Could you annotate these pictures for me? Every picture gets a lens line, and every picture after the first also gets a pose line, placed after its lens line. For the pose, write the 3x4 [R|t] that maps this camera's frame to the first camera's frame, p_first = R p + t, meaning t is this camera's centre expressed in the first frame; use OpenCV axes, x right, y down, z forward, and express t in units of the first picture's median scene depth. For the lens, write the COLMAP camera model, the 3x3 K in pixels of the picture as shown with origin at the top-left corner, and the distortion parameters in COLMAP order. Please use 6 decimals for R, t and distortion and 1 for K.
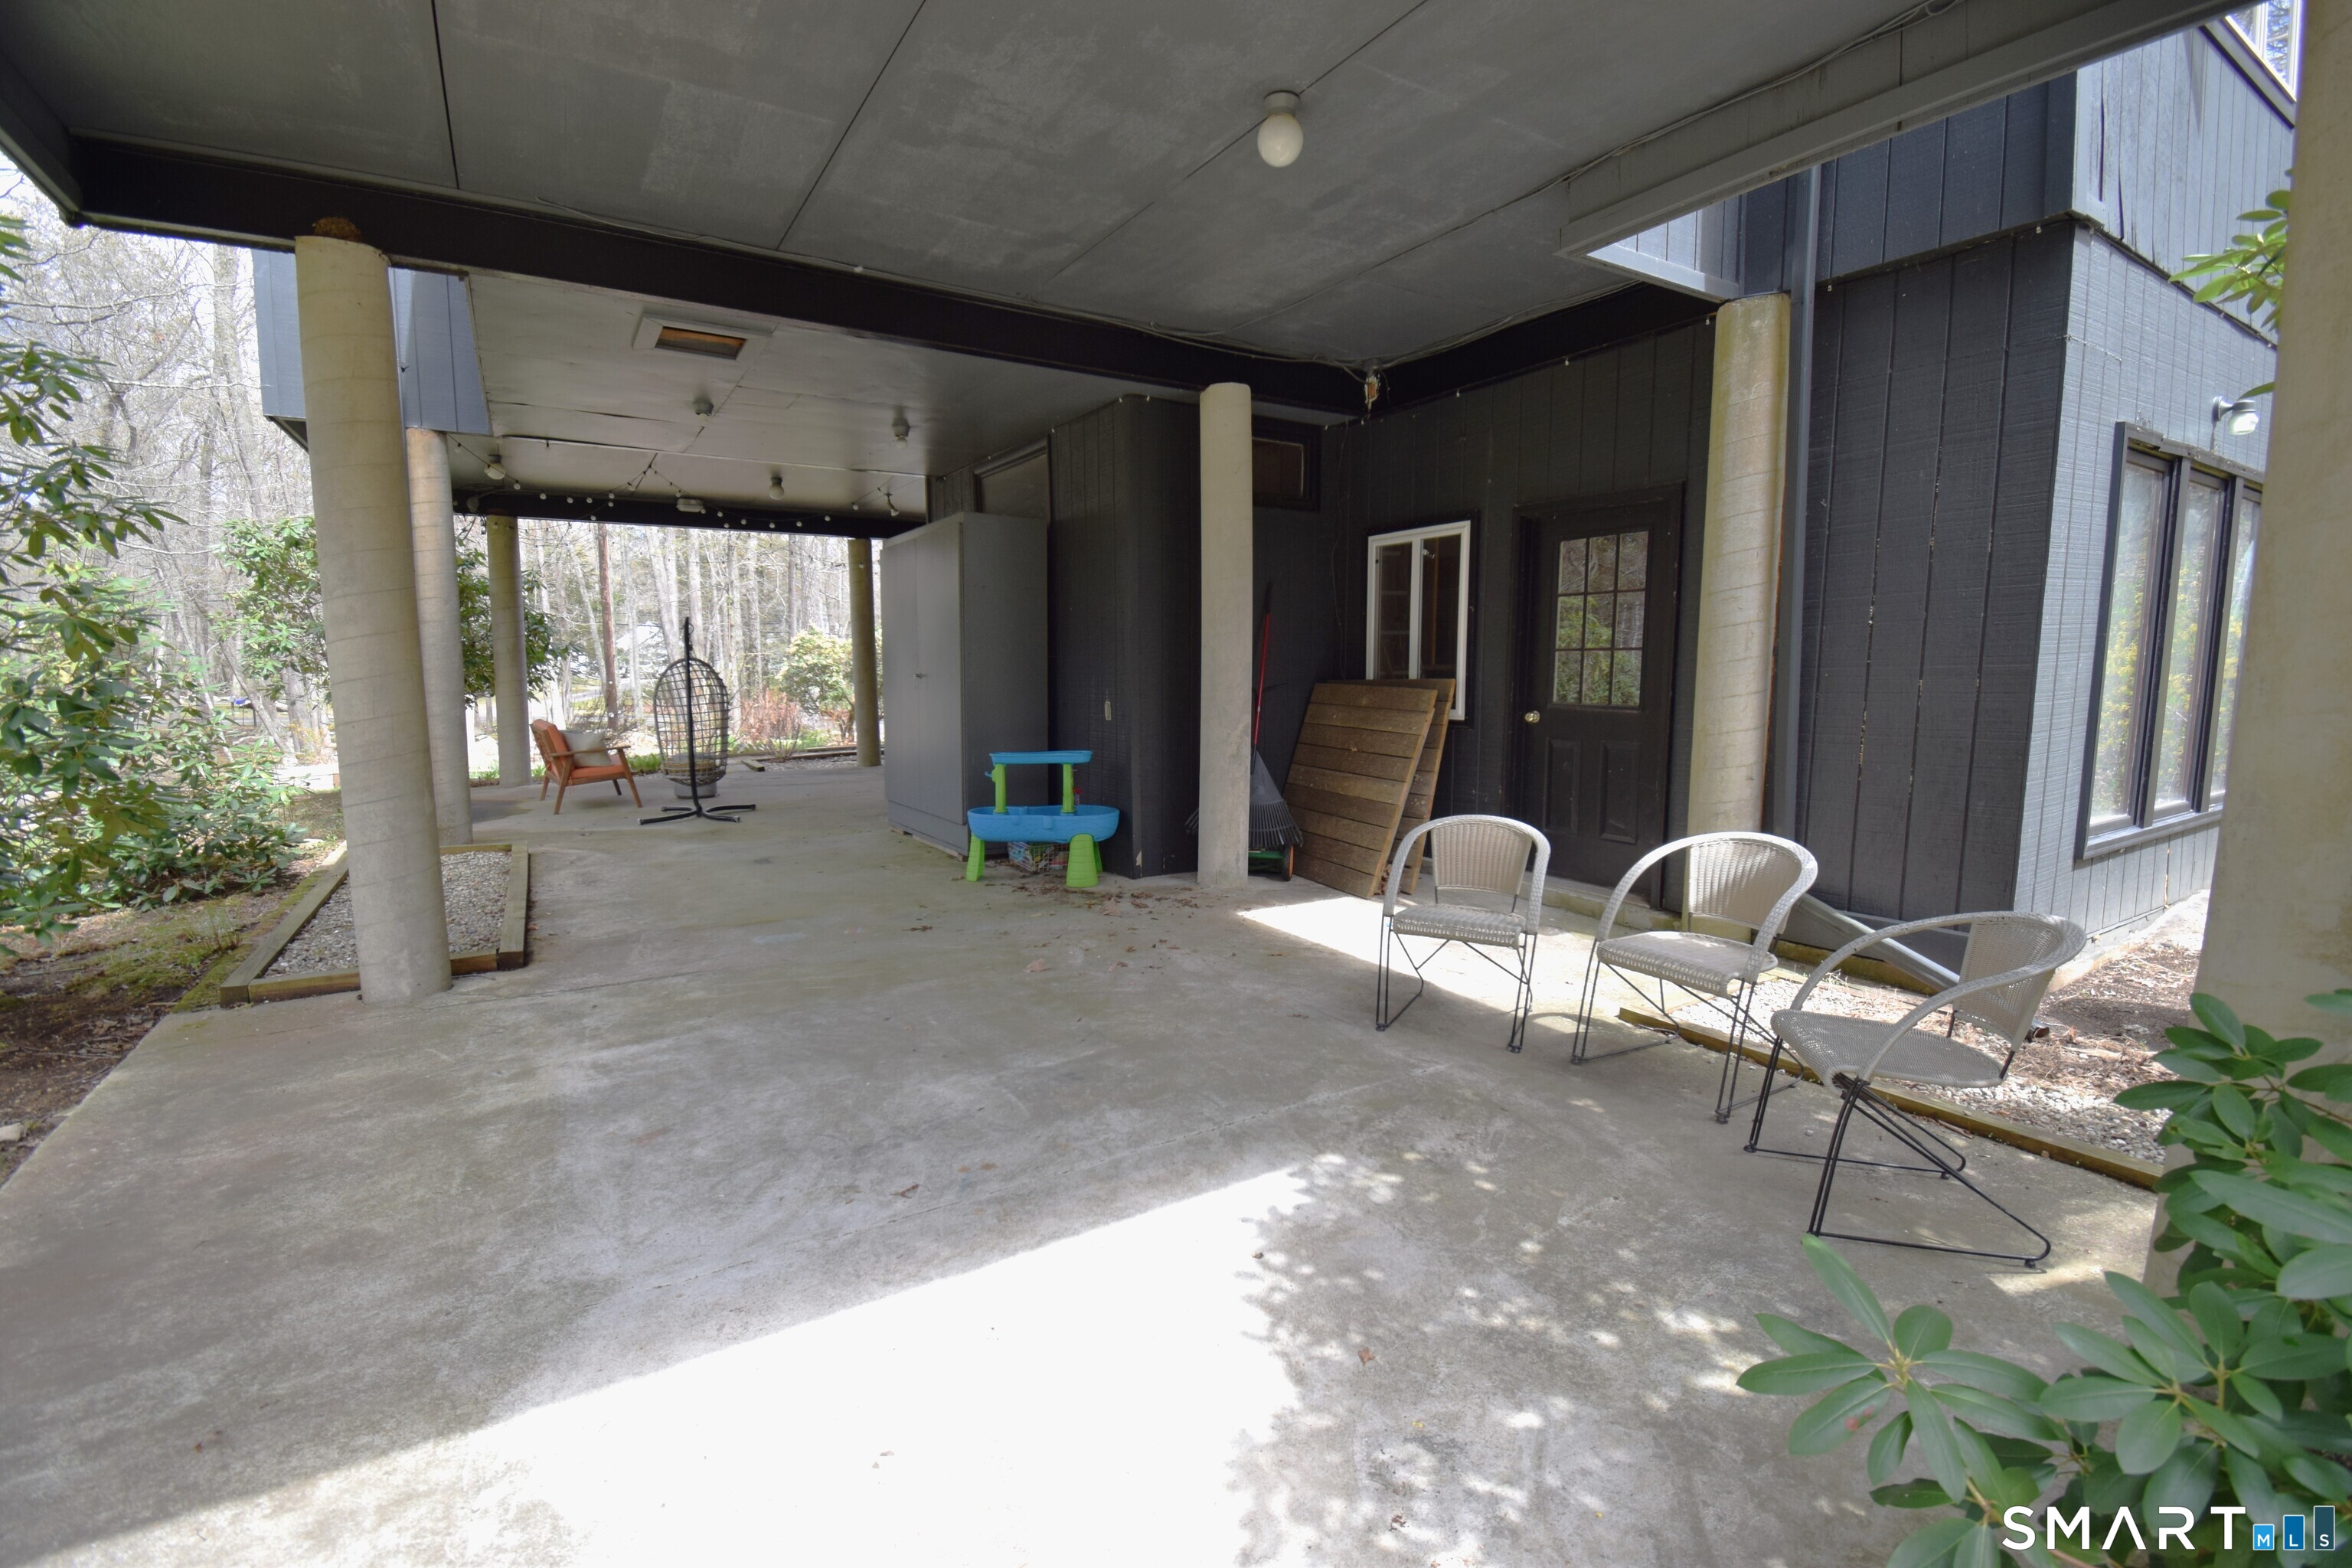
lens RADIAL K [[1029.7, 0, 1176.0], [0, 1029.7, 784.0], [0, 0, 1]] dist [-0.000390, -0.000083]
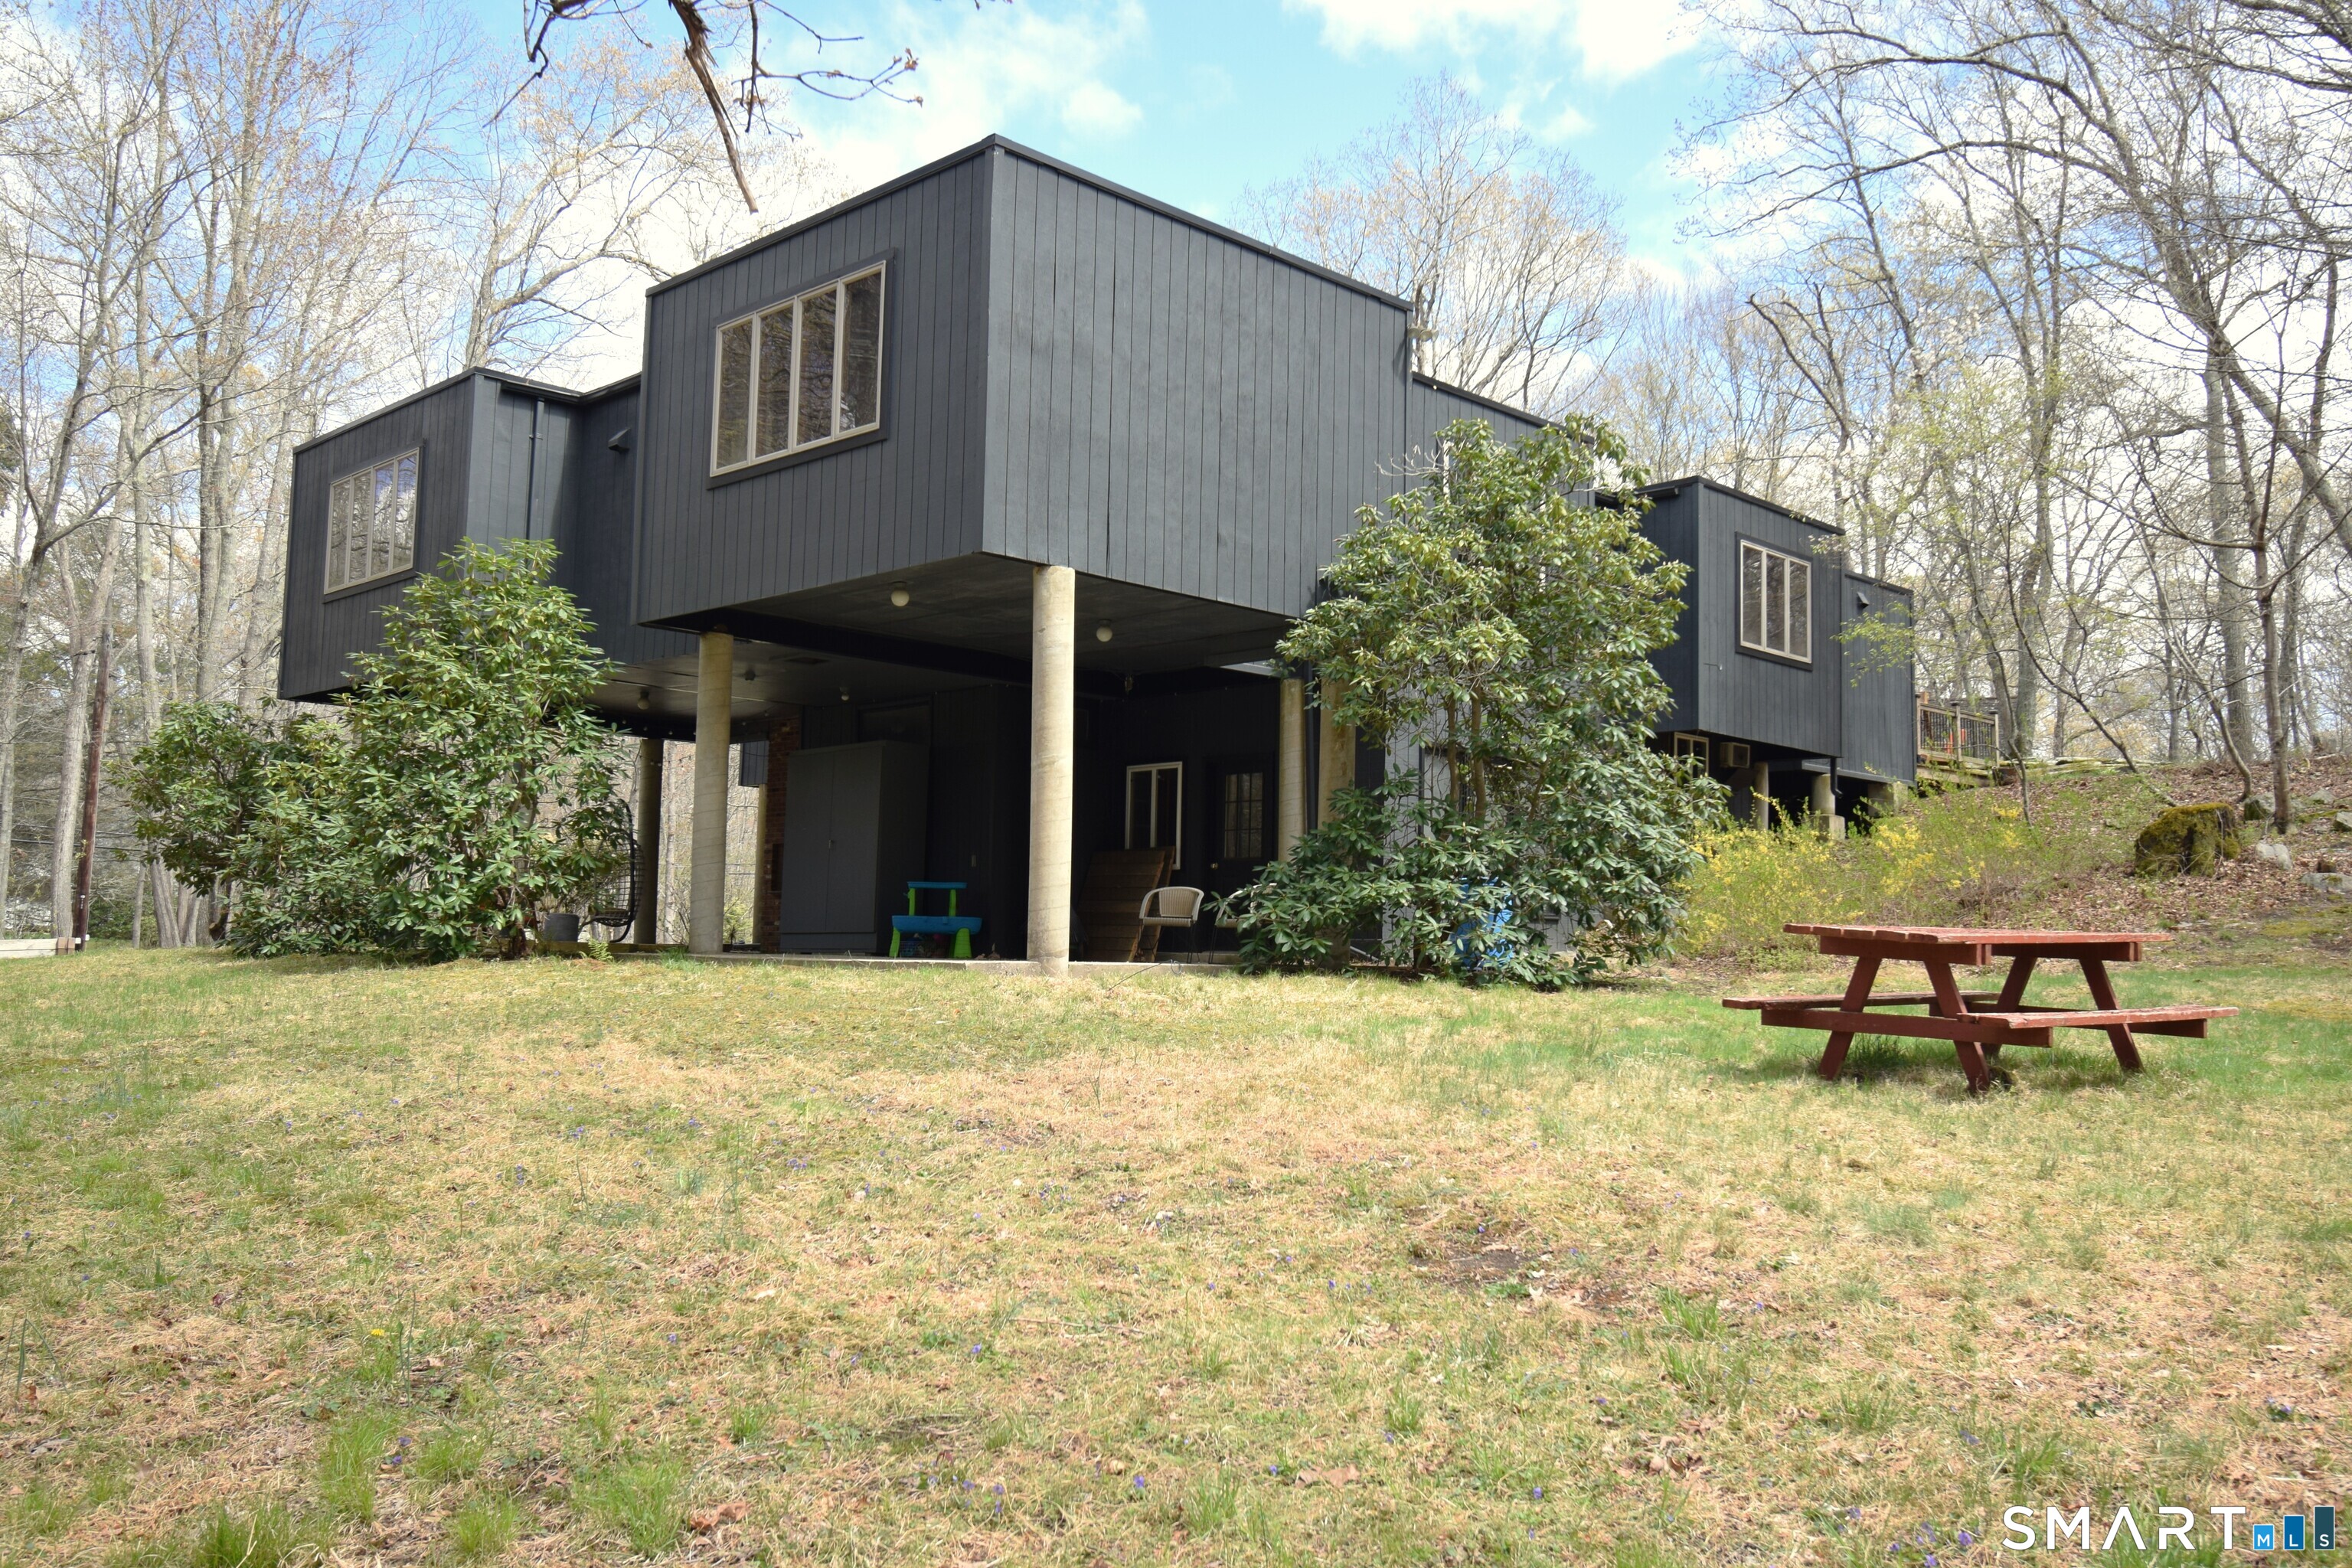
lens RADIAL K [[1954.3, 0, 1176.0], [0, 1954.3, 784.0], [0, 0, 1]] dist [0.000138, -0.000026]
pose [[0.974015, 0.042930, 0.222379, -0.469088], [0.003398, 0.978990, -0.203879, 0.465967], [-0.226460, 0.199337, 0.953405, -2.178659]]
